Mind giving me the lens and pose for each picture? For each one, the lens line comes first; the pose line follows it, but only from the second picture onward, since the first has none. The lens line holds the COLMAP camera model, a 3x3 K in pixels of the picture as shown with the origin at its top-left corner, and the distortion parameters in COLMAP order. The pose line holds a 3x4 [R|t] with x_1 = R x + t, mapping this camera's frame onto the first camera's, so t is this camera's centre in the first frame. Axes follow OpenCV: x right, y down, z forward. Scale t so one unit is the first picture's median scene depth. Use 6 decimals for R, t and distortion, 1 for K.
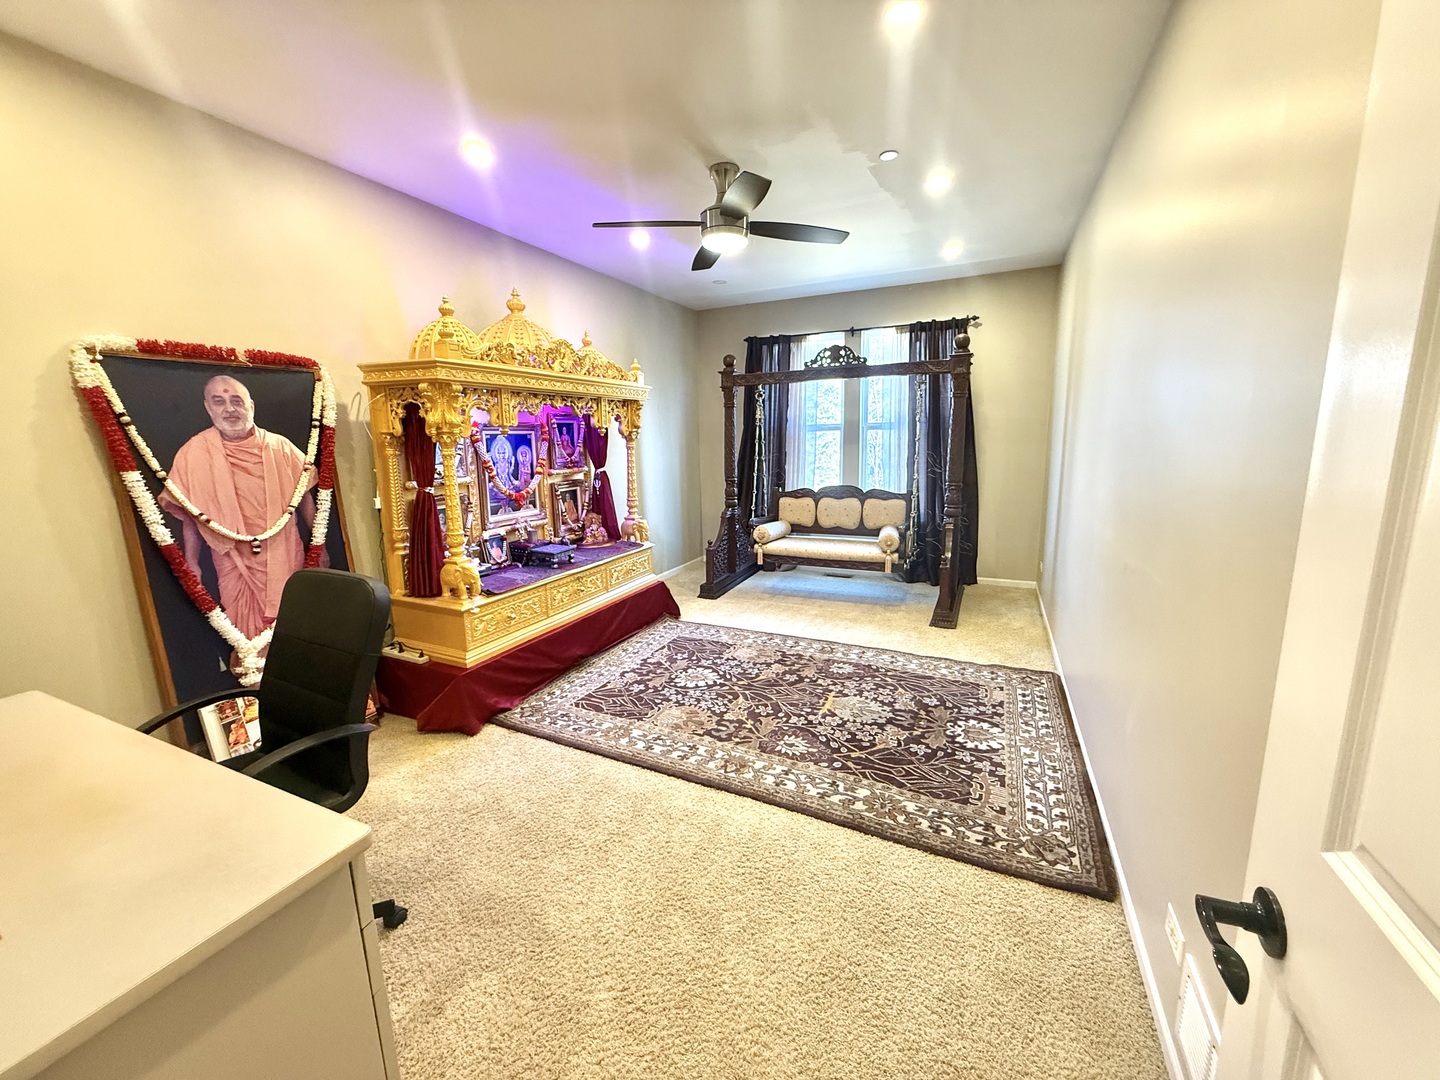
lens RADIAL K [[573.5, 0, 717.6], [0, 573.5, 542.6], [0, 0, 1]] dist [-0.000035, -0.000162]
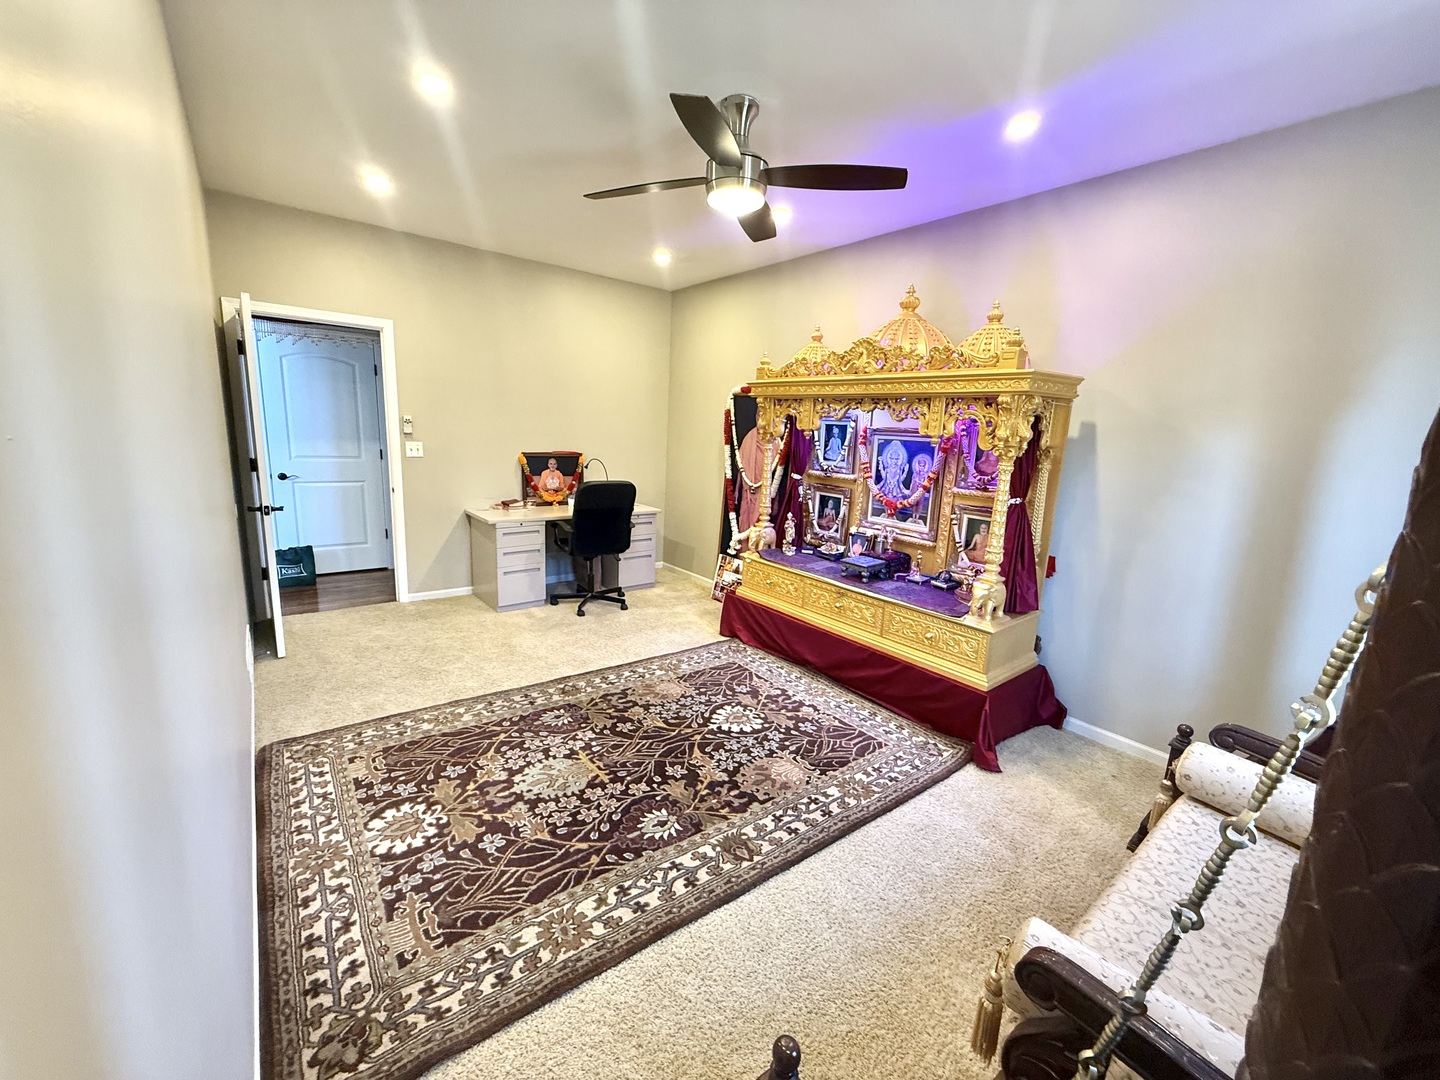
lens RADIAL K [[573.5, 0, 714.7], [0, 573.5, 536.9], [0, 0, 1]] dist [-0.000035, -0.000162]
pose [[-0.449093, 0.168980, -0.877360, 0.800950], [-0.199352, 0.938249, 0.282749, -0.303038], [0.870961, 0.301885, -0.387675, 1.413457]]
